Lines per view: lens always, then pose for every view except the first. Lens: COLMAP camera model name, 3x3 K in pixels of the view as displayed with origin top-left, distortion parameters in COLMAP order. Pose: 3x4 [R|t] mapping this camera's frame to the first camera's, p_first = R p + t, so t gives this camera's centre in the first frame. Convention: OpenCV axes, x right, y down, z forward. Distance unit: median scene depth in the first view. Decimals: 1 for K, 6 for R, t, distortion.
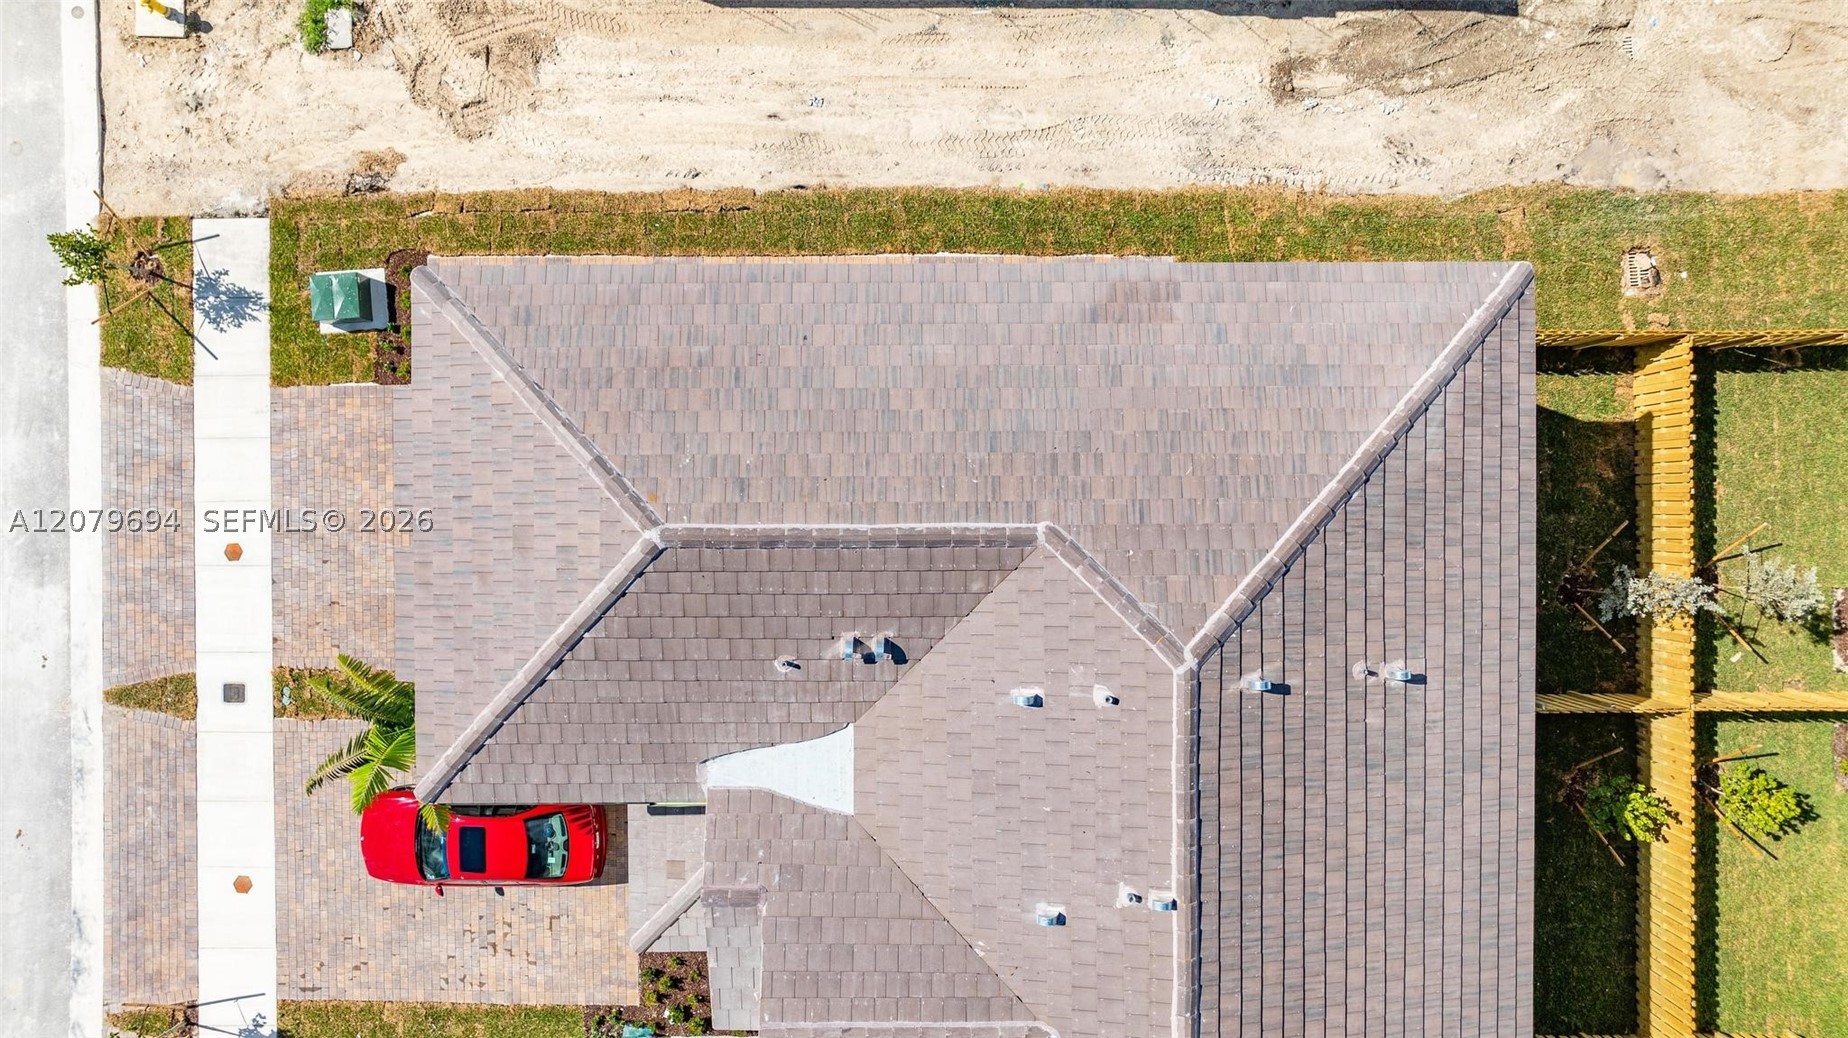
lens RADIAL K [[1295.8, 0, 931.5], [0, 1295.8, 512.8], [0, 0, 1]] dist [-0.017307, 0.002901]
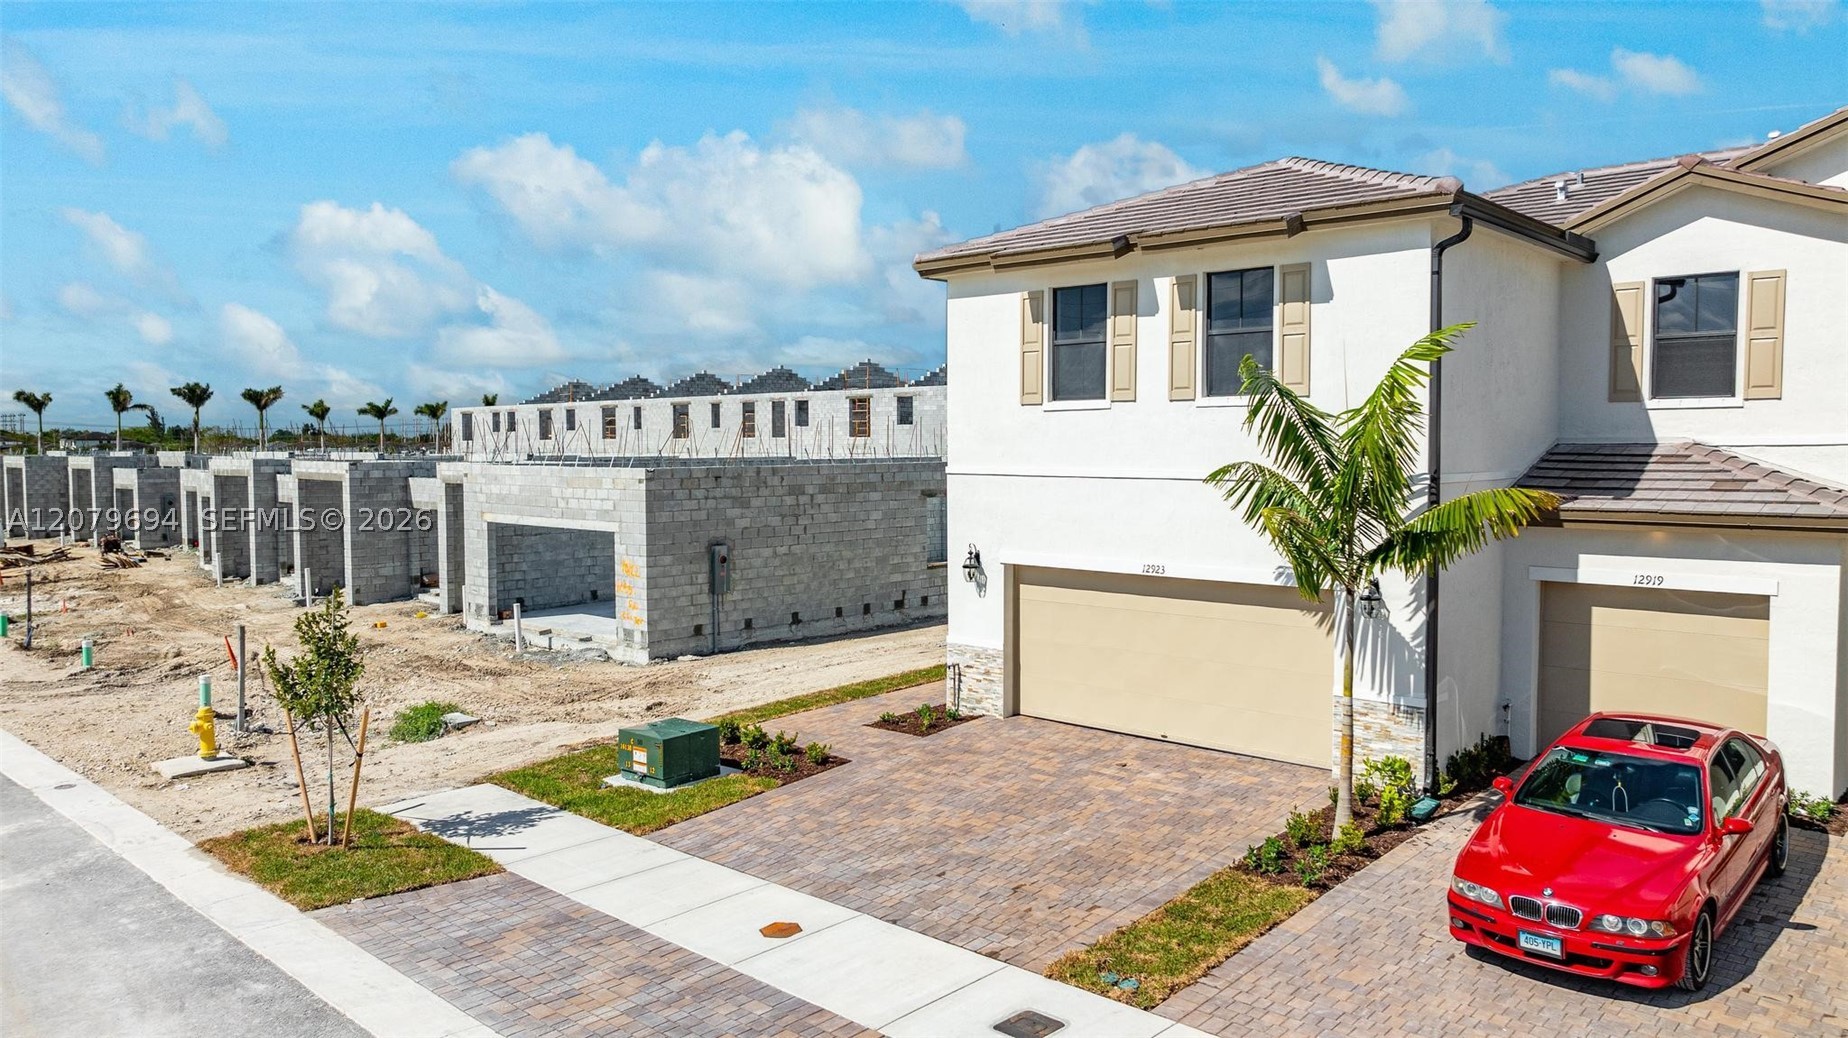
lens RADIAL K [[1295.8, 0, 931.5], [0, 1295.8, 512.8], [0, 0, 1]] dist [-0.017307, 0.002901]
pose [[0.688503, -0.056695, 0.723014, -0.819249], [0.724924, 0.024679, -0.688387, 0.370072], [0.021184, 0.998086, 0.058091, 0.833018]]
